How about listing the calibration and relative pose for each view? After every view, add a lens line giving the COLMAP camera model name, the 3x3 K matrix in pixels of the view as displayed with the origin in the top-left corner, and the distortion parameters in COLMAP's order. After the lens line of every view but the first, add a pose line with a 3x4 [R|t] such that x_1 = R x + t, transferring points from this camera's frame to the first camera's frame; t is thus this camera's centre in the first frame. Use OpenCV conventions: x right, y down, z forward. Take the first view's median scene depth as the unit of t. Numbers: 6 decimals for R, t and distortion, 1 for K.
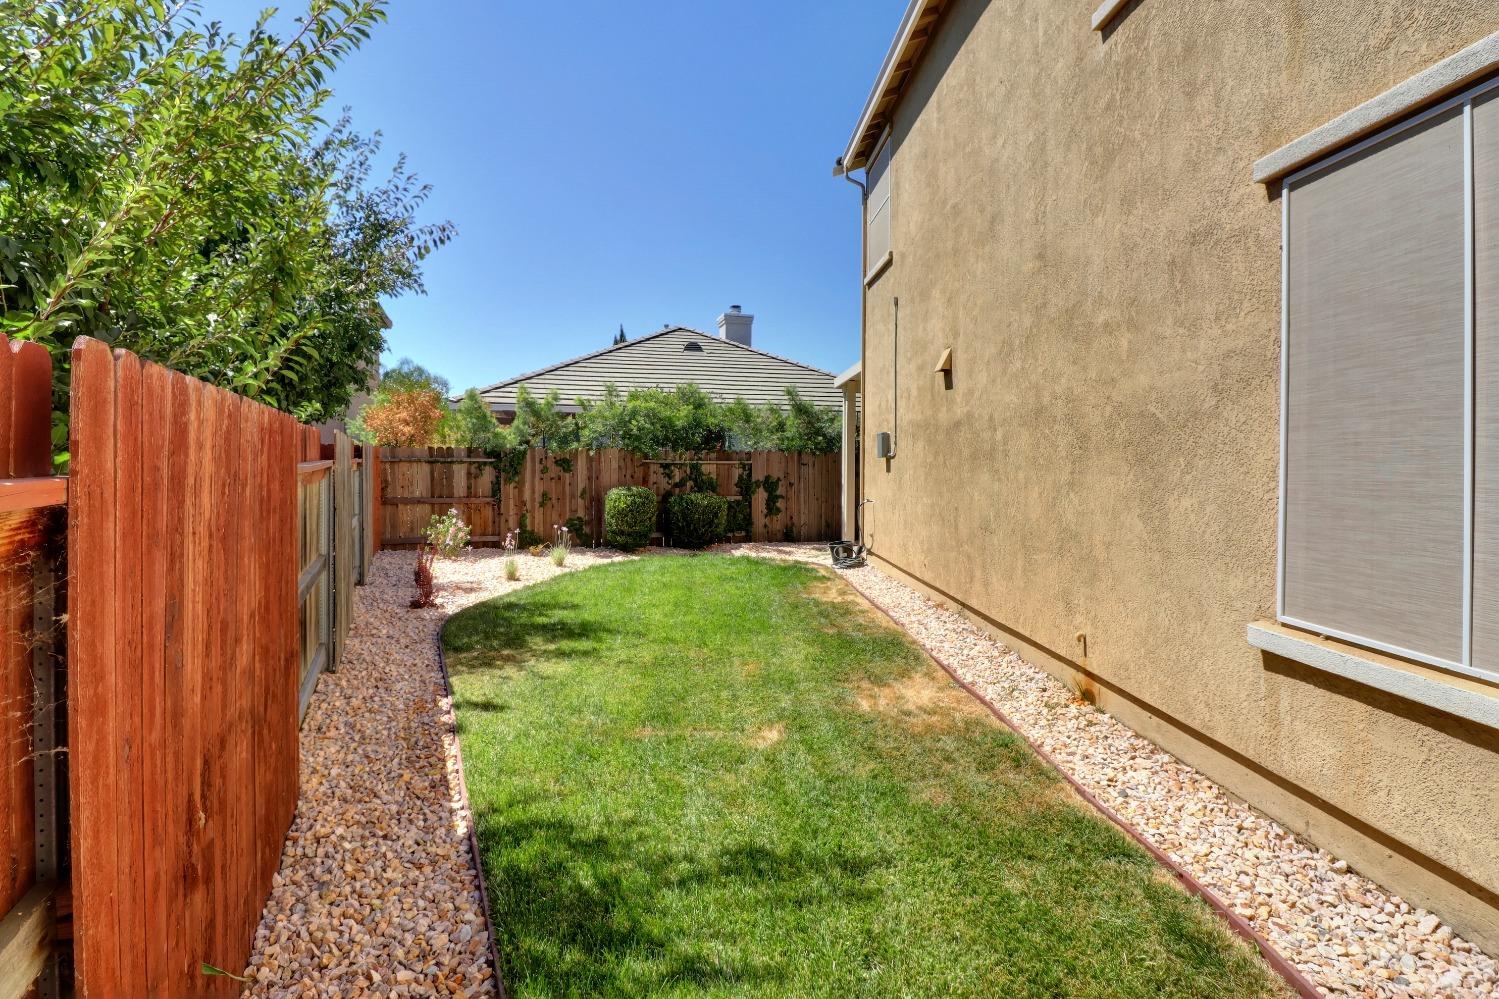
lens RADIAL K [[702.6, 0, 753.3], [0, 702.6, 464.9], [0, 0, 1]] dist [-0.000045, -0.000013]
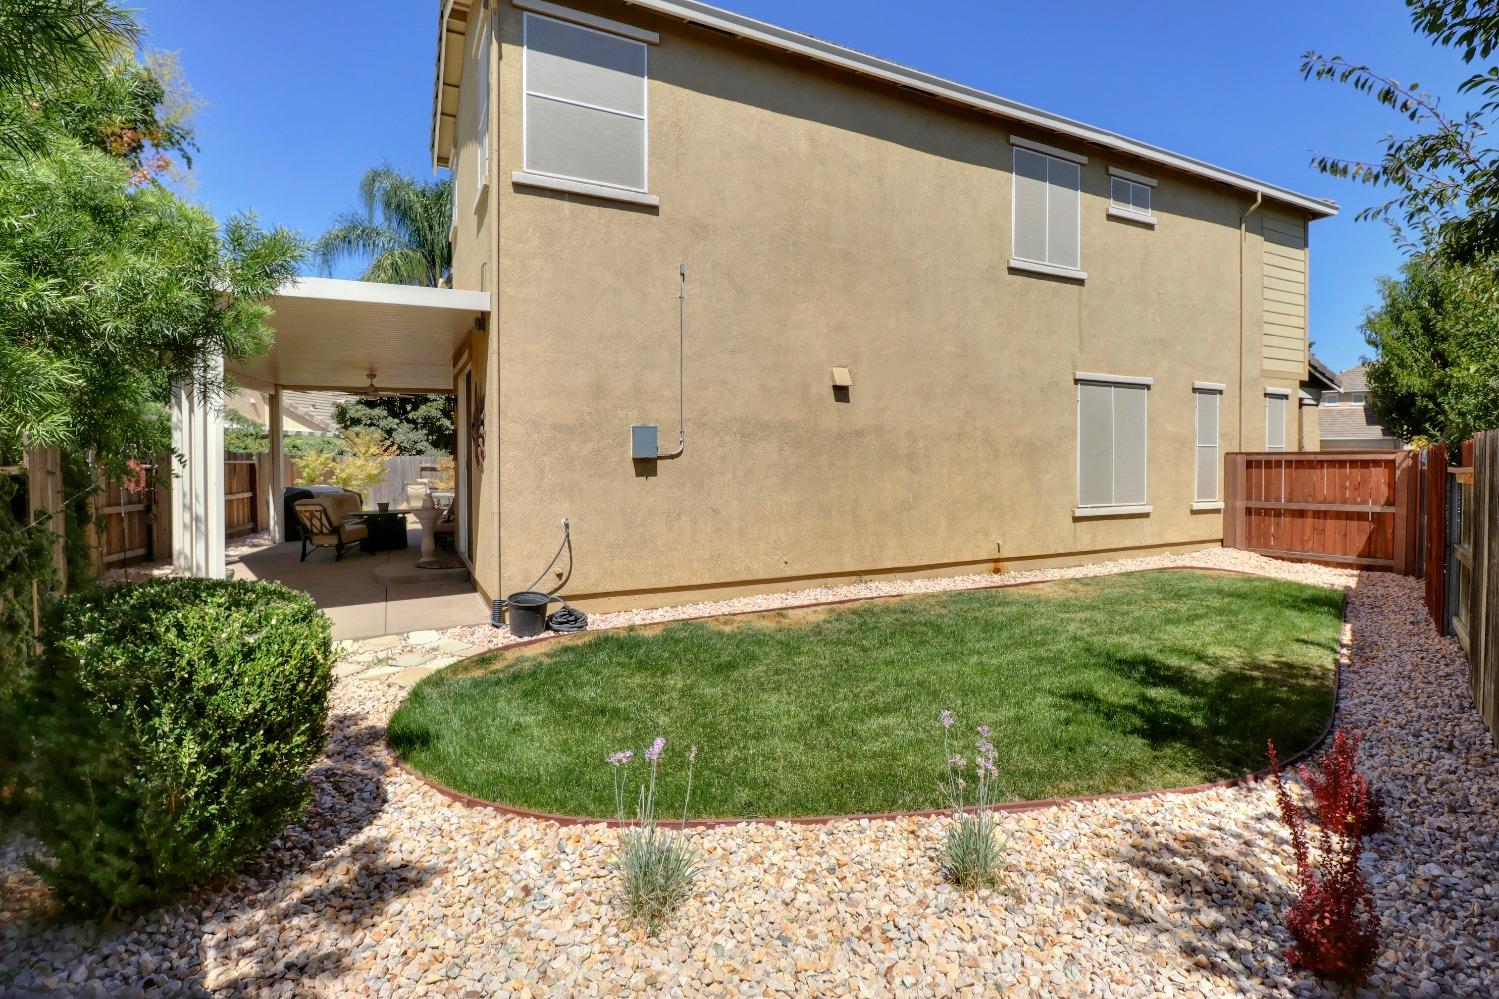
lens RADIAL K [[702.6, 0, 753.3], [0, 702.6, 464.9], [0, 0, 1]] dist [-0.000045, -0.000013]
pose [[-0.382617, -0.013254, 0.923812, -1.267576], [0.001089, 0.999890, 0.014796, -0.029292], [-0.923906, 0.006668, -0.382561, 2.617693]]
